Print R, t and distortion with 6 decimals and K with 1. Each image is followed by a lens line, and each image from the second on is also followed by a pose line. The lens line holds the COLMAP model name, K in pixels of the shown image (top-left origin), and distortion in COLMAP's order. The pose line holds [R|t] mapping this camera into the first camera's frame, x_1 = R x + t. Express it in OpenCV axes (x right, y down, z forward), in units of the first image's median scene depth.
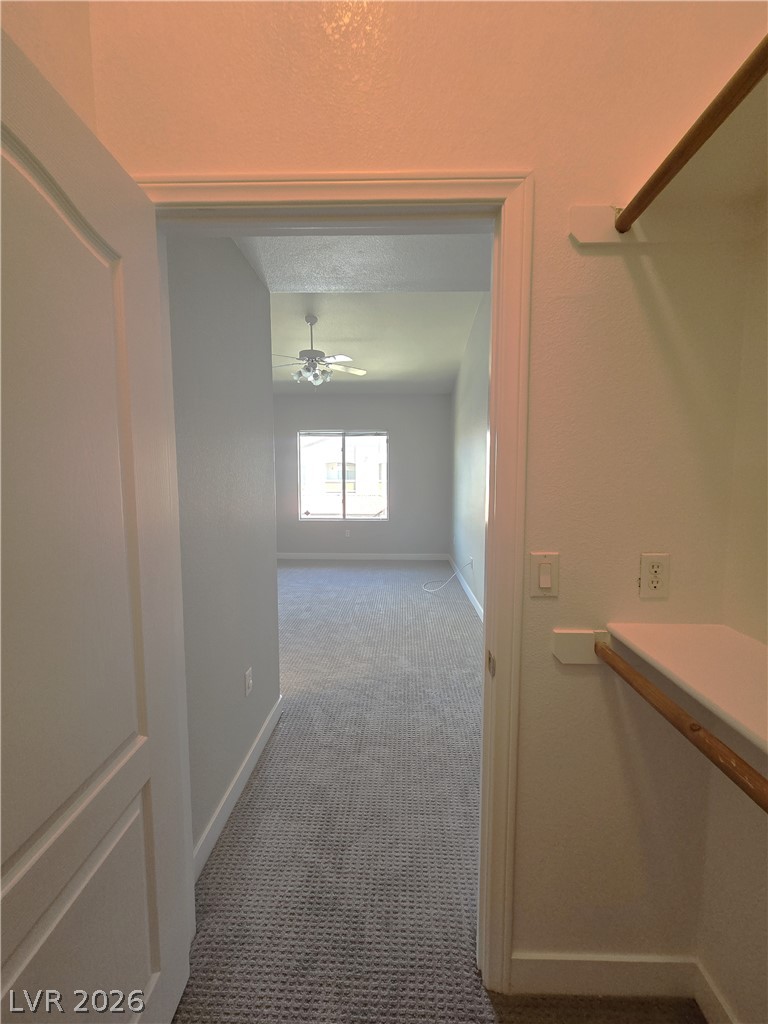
lens RADIAL K [[421.1, 0, 387.6], [0, 421.1, 512.7], [0, 0, 1]] dist [-0.001807, 0.000015]
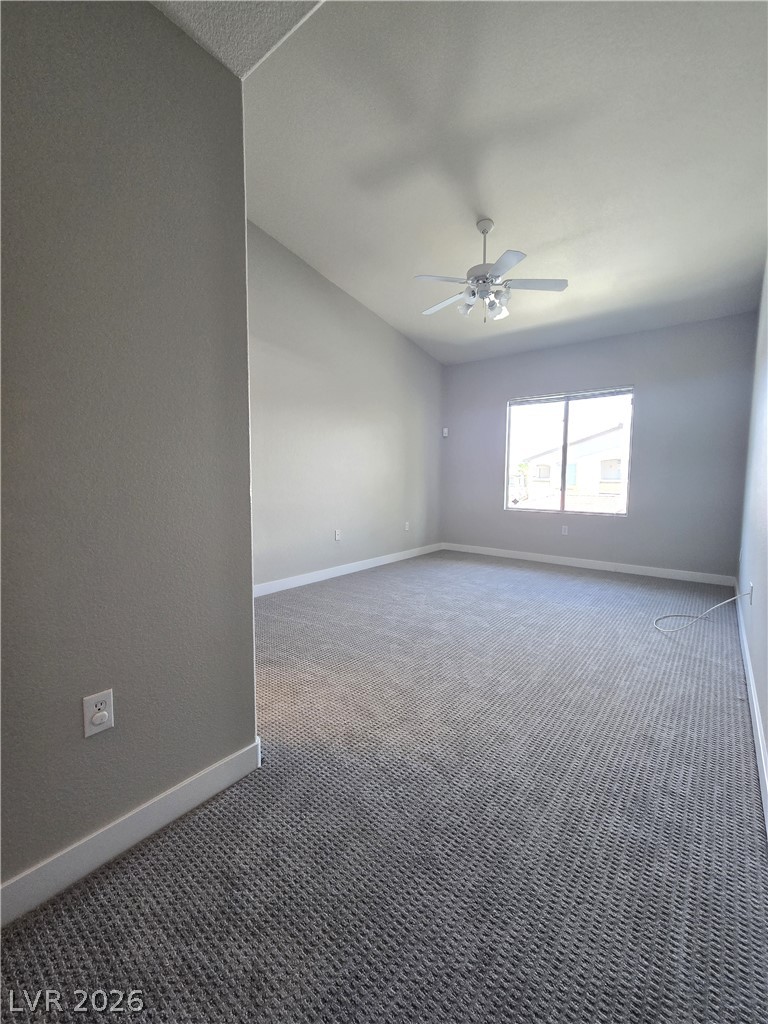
lens RADIAL K [[421.1, 0, 383.6], [0, 421.1, 513.3], [0, 0, 1]] dist [-0.001807, 0.000015]
pose [[0.805961, 0.054810, -0.589426, 0.128016], [-0.054564, 0.998344, 0.018226, 0.034189], [0.589449, 0.017472, 0.807617, 0.295376]]
